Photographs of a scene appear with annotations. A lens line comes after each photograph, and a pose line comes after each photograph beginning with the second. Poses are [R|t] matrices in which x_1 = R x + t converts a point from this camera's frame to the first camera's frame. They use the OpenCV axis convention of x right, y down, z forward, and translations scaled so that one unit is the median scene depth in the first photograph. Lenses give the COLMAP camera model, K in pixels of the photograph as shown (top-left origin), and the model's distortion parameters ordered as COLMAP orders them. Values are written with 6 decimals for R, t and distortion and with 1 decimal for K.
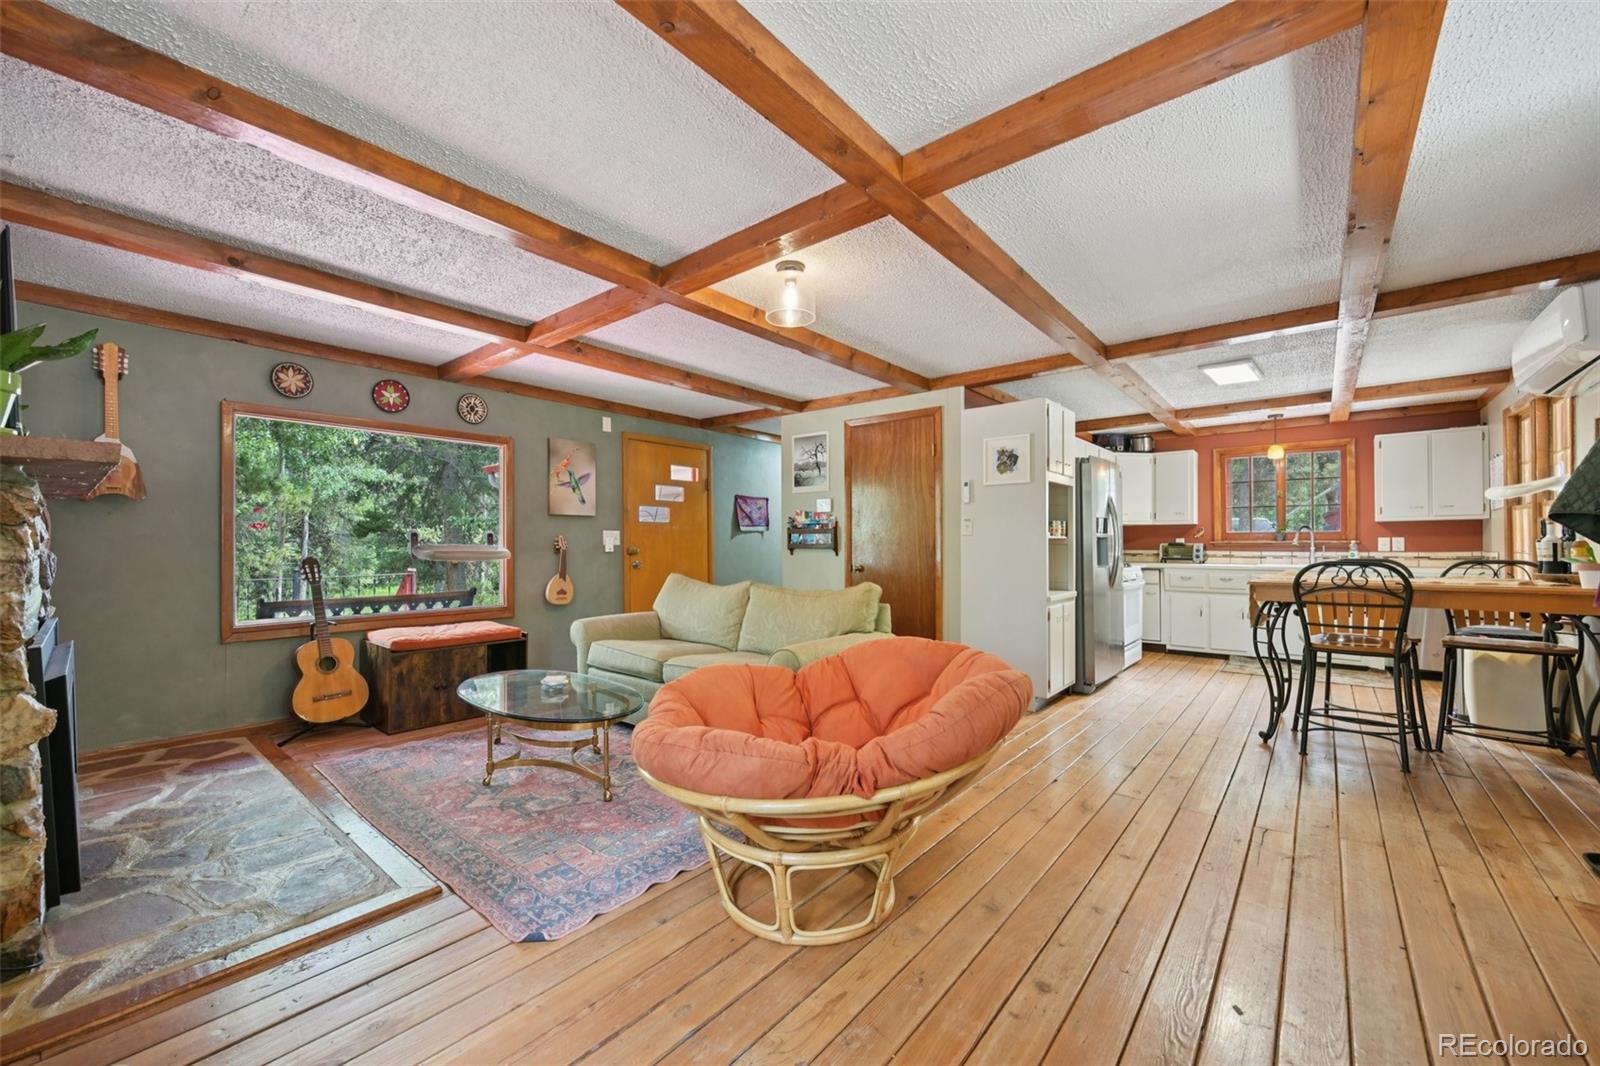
lens RADIAL K [[629.3, 0, 807.2], [0, 629.3, 540.3], [0, 0, 1]] dist [-0.003225, 0.000623]
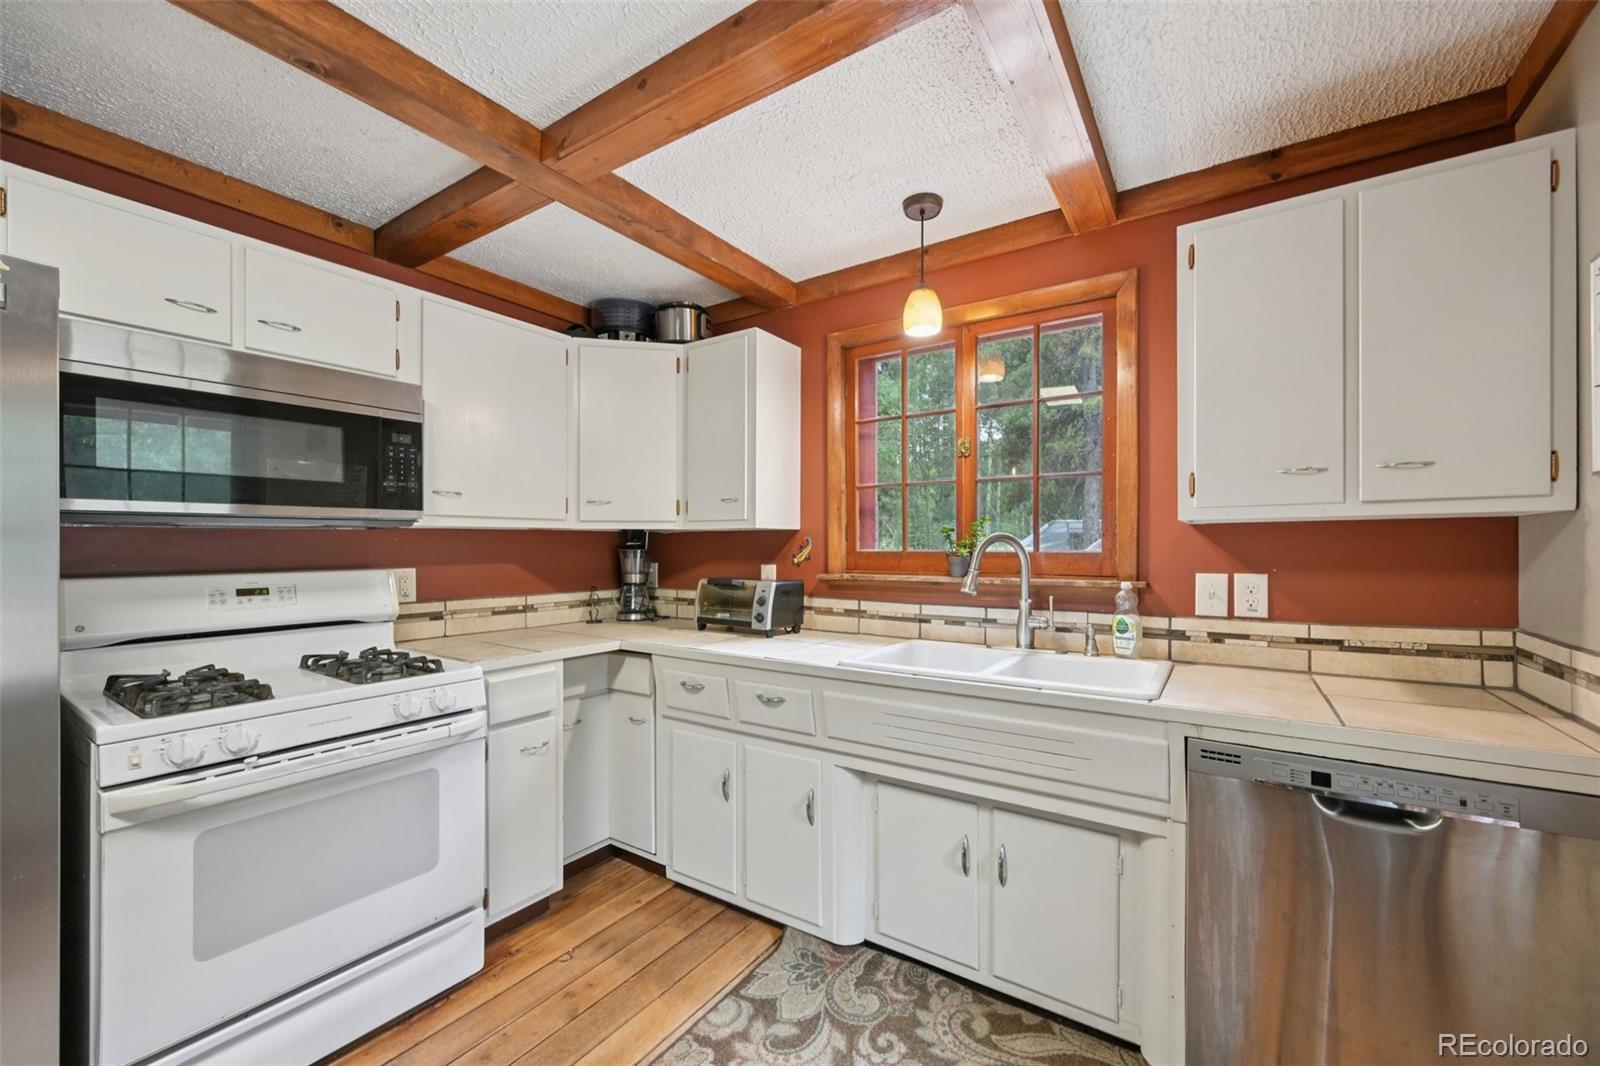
lens RADIAL K [[629.3, 0, 815.7], [0, 629.3, 549.5], [0, 0, 1]] dist [-0.003225, 0.000623]
pose [[0.994511, -0.001470, 0.104620, 0.731720], [0.000081, 0.999912, 0.013276, -0.021969], [-0.104630, -0.013194, 0.994424, 0.750877]]
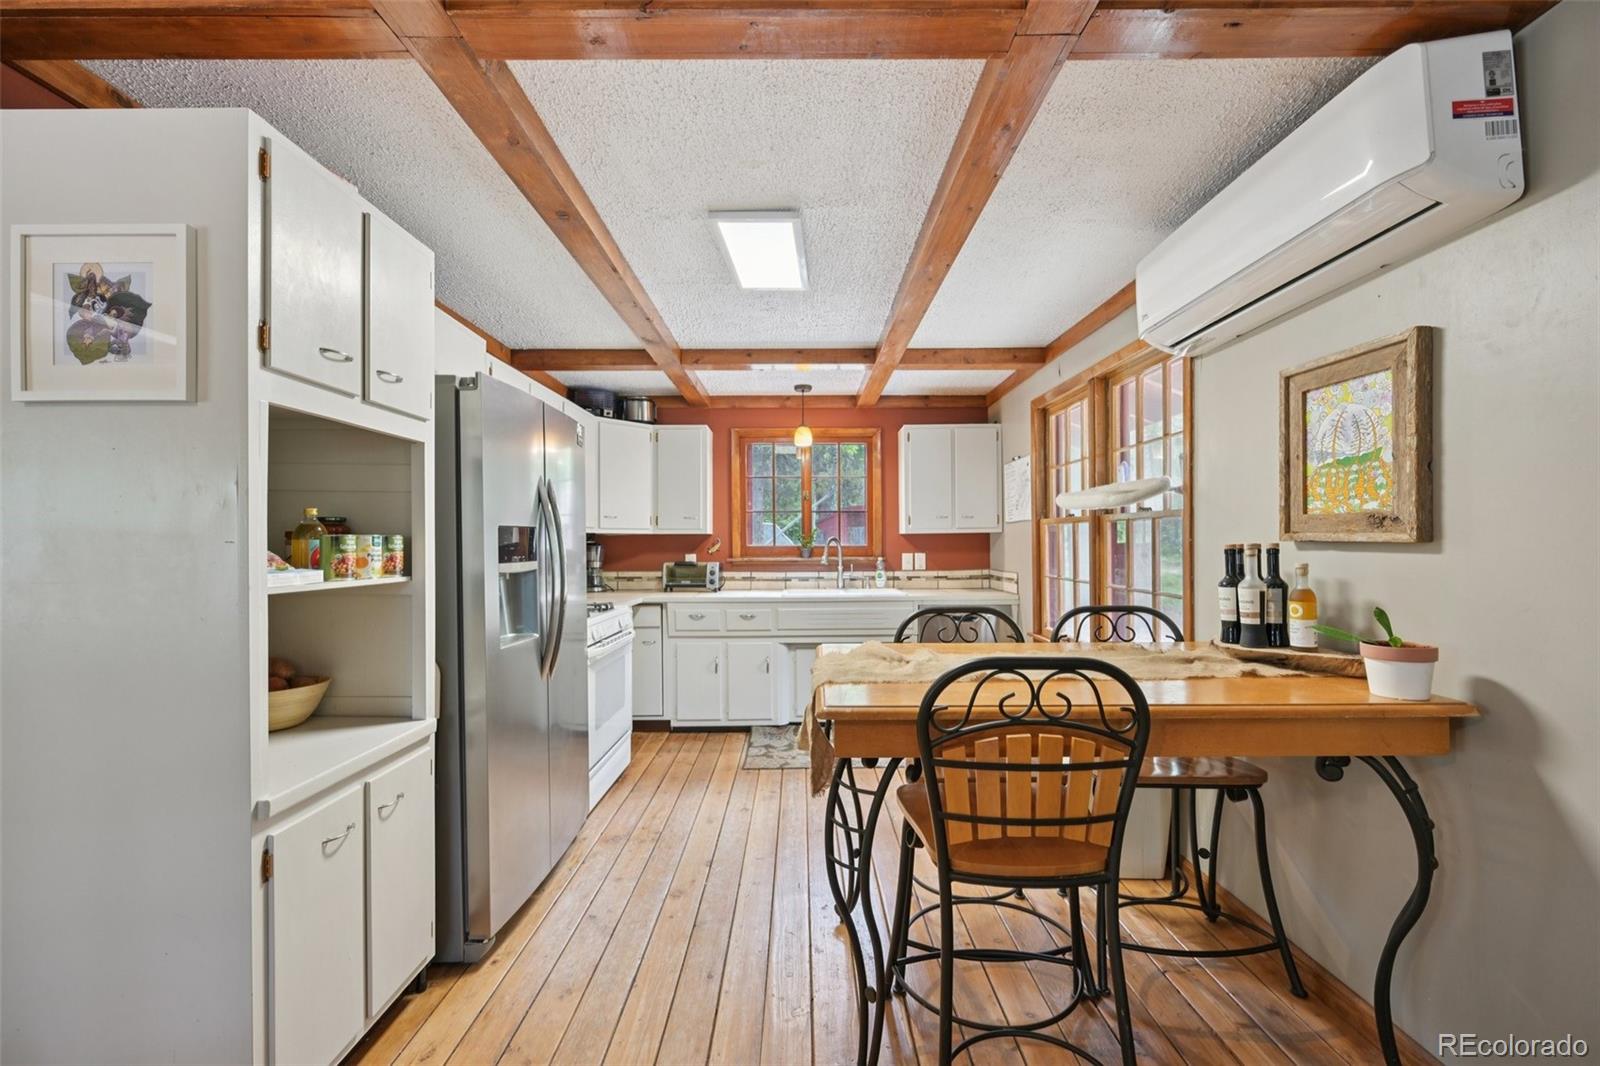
lens RADIAL K [[643.1, 0, 806.1], [0, 643.1, 540.0], [0, 0, 1]] dist [0.001903, -0.000635]
pose [[0.768181, -0.000083, 0.640232, 0.298081], [-0.000462, 1.000000, 0.000684, -0.023489], [-0.640232, -0.000822, 0.768181, 0.469557]]
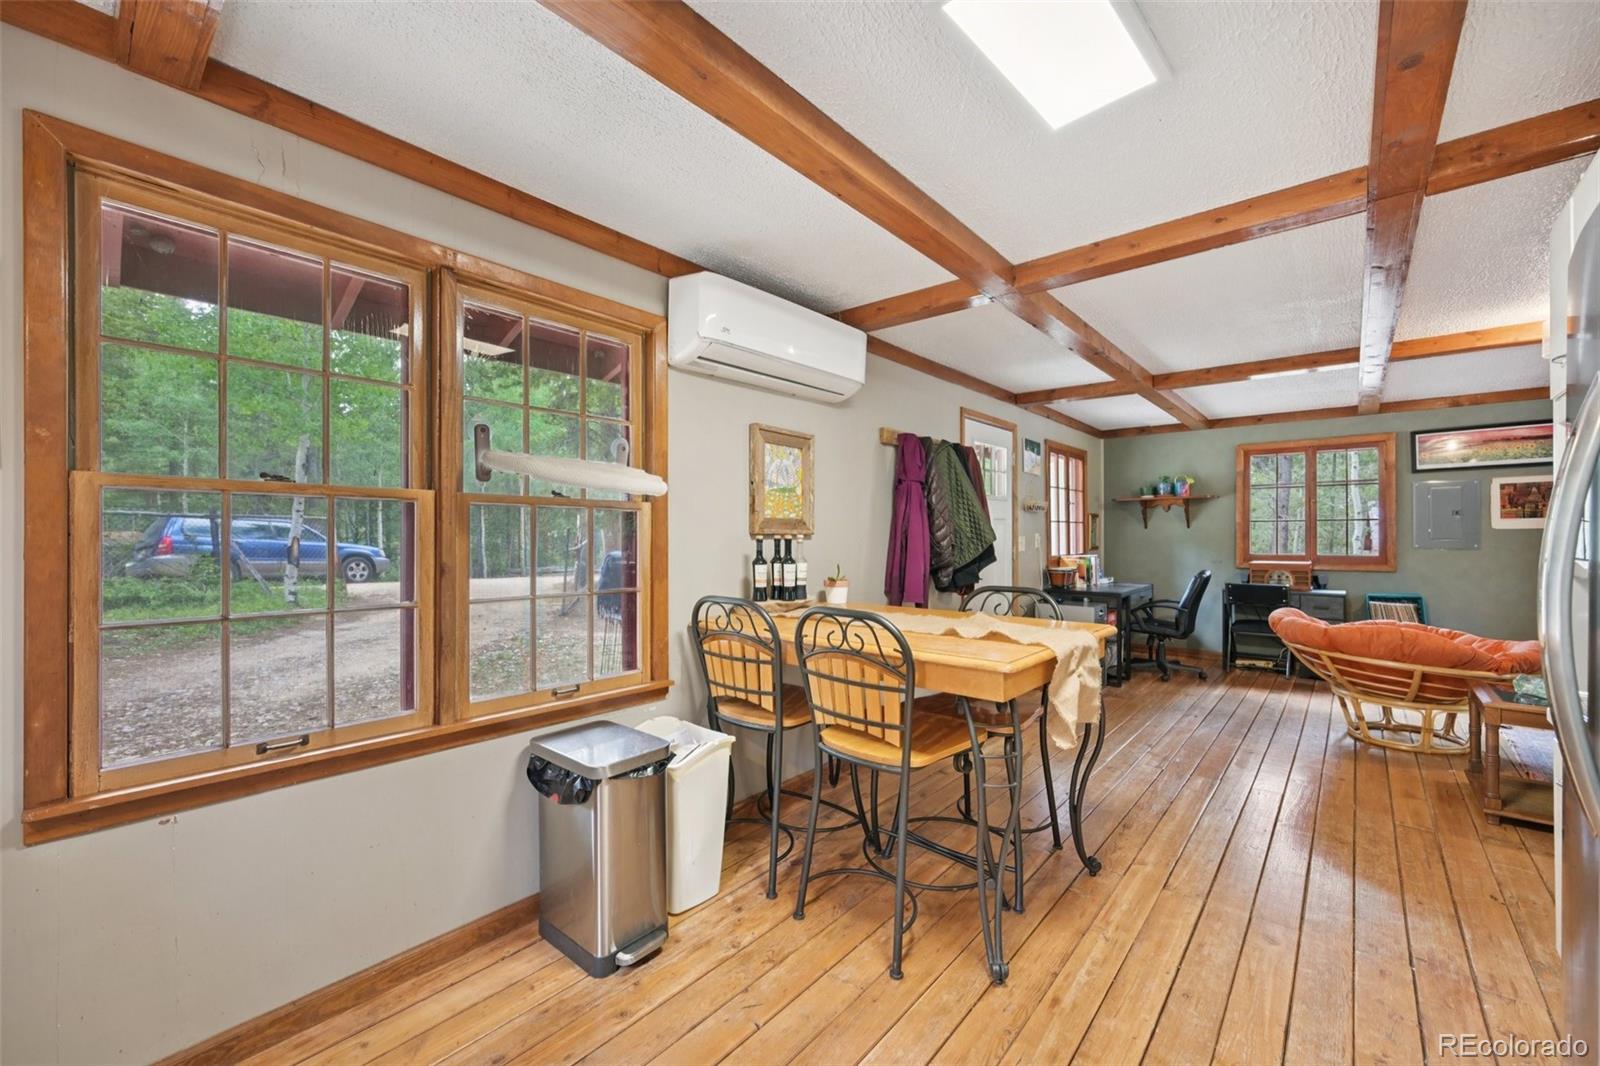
lens RADIAL K [[629.3, 0, 807.3], [0, 629.3, 534.4], [0, 0, 1]] dist [-0.003225, 0.000623]
pose [[-0.999670, 0.005782, 0.025011, 0.661661], [0.005583, 0.999952, -0.008014, -0.017627], [-0.025056, -0.007872, -0.999655, 1.092257]]
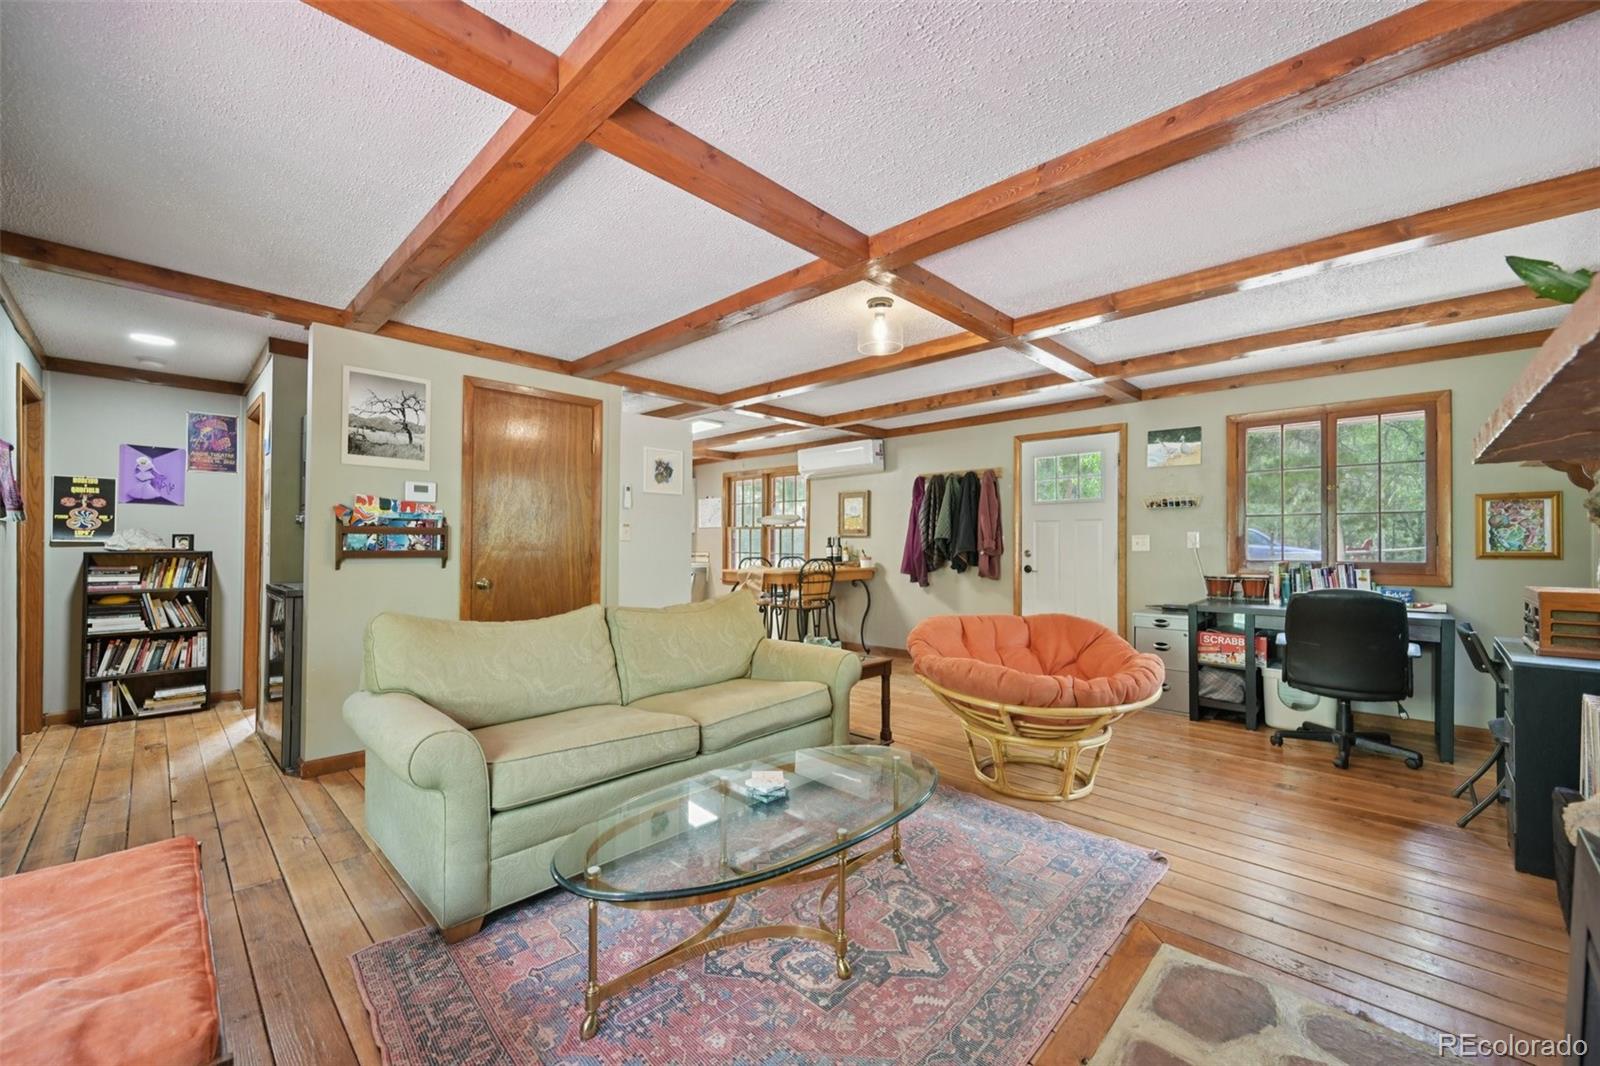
lens RADIAL K [[629.3, 0, 804.9], [0, 629.3, 544.8], [0, 0, 1]] dist [-0.003225, 0.000623]
pose [[0.078348, 0.001191, 0.996925, -0.588779], [-0.008382, 0.999965, -0.000536, -0.003185], [-0.996891, -0.008315, 0.078356, 0.538140]]
